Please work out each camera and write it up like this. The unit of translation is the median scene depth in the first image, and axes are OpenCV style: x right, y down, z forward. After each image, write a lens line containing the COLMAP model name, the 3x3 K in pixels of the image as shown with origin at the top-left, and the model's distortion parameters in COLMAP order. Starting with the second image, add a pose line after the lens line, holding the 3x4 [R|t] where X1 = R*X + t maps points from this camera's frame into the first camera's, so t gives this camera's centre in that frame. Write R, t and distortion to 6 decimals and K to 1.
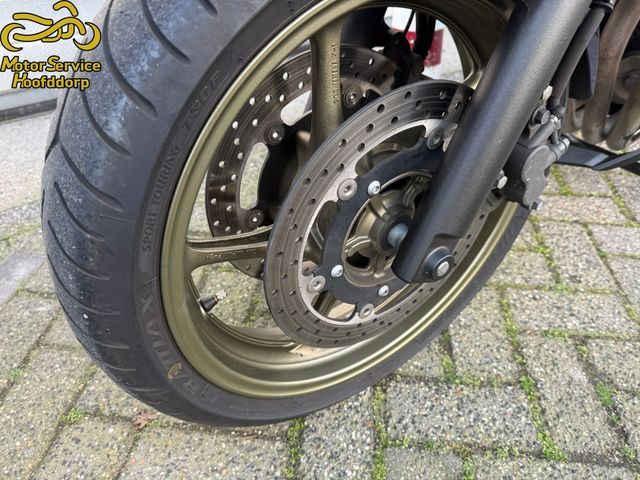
lens RADIAL K [[458.3, 0, 322.0], [0, 458.3, 237.8], [0, 0, 1]] dist [0.028005, -0.014135]
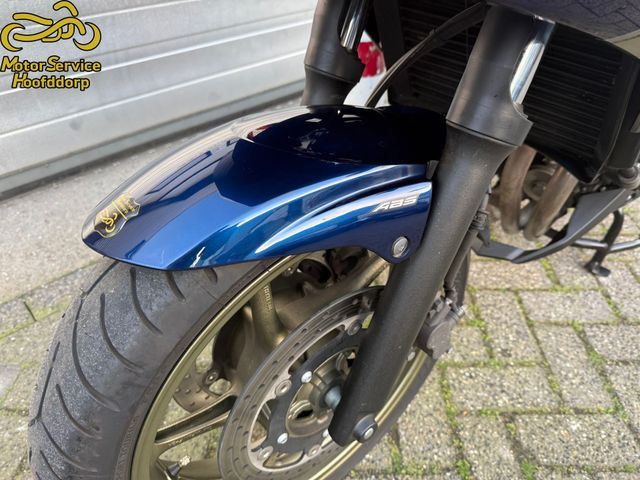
lens RADIAL K [[464.4, 0, 320.0], [0, 464.4, 240.0], [0, 0, 1]] dist [0.017913, 0.001786]
pose [[0.995922, -0.073091, 0.052896, 0.061738], [0.071944, 0.997137, 0.023290, -0.276369], [-0.054447, -0.019390, 0.998328, -0.122866]]
